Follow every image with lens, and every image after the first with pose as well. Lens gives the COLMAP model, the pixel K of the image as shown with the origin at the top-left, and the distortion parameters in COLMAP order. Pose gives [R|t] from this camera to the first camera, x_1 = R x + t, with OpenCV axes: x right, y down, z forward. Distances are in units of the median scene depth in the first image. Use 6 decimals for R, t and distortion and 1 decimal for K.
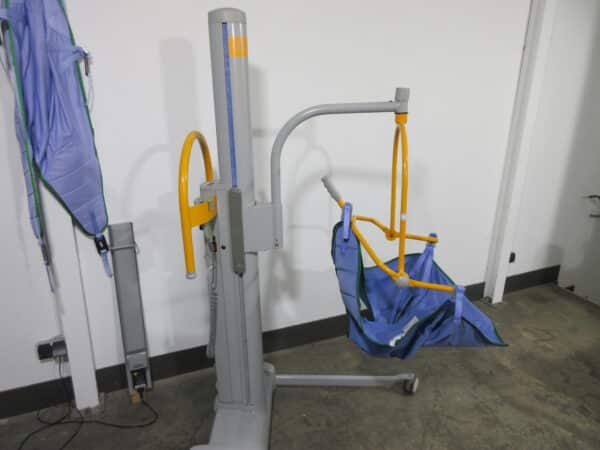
lens RADIAL K [[436.1, 0, 301.2], [0, 436.1, 225.4], [0, 0, 1]] dist [-0.008761, -0.004898]
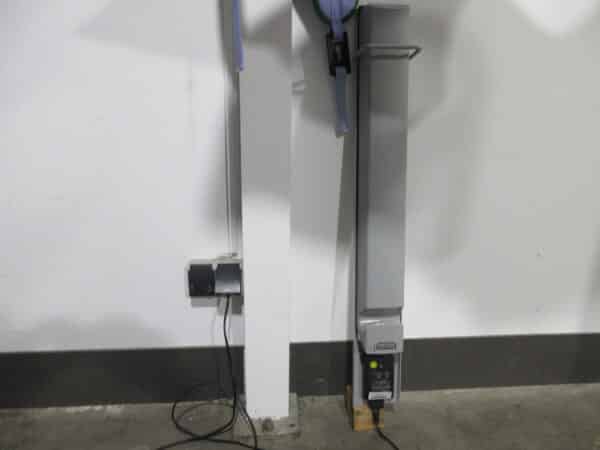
lens RADIAL K [[436.1, 0, 301.1], [0, 436.1, 237.3], [0, 0, 1]] dist [-0.008761, -0.004898]
pose [[0.936482, 0.083361, -0.340664, -0.314896], [-0.098450, 0.994770, -0.027218, 0.234922], [0.336613, 0.059028, 0.939791, 0.559643]]
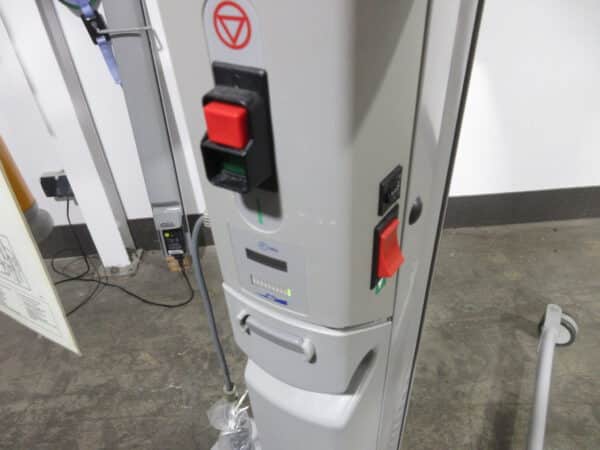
lens RADIAL K [[436.1, 0, 296.4], [0, 436.1, 229.7], [0, 0, 1]] dist [-0.008761, -0.004898]
pose [[0.925435, 0.171711, -0.337766, 0.048134], [-0.049114, 0.938262, 0.342420, 0.083990], [0.375711, -0.300298, 0.876734, 0.472712]]
